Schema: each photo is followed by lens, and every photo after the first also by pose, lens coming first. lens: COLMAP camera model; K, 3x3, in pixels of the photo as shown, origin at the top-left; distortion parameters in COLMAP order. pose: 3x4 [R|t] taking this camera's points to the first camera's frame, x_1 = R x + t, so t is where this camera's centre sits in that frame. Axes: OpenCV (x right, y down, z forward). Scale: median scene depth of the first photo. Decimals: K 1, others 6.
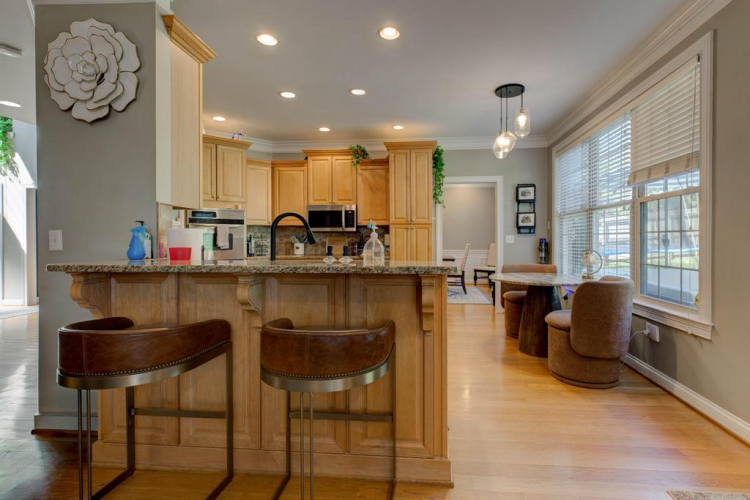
lens RADIAL K [[343.3, 0, 395.2], [0, 343.3, 240.4], [0, 0, 1]] dist [0.002135, -0.000859]
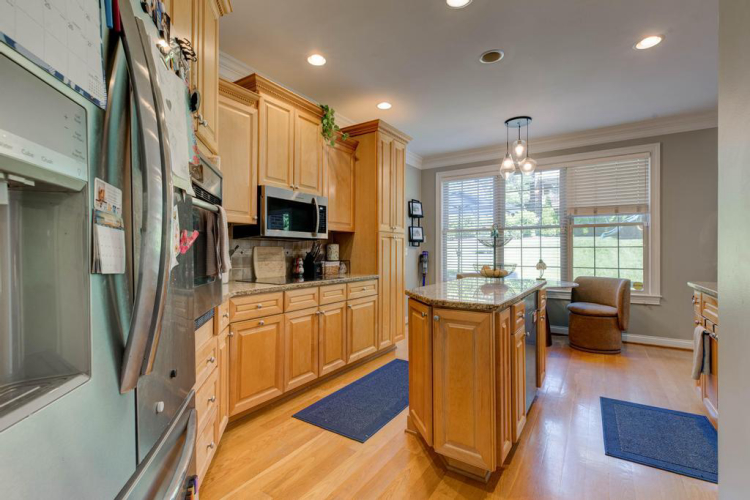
lens RADIAL K [[343.3, 0, 382.2], [0, 343.3, 251.4], [0, 0, 1]] dist [0.002135, -0.000859]
pose [[0.482035, 0.002356, 0.876149, -0.626246], [0.002099, 0.999990, -0.003844, -0.000753], [-0.876150, 0.003692, 0.482025, 0.602243]]
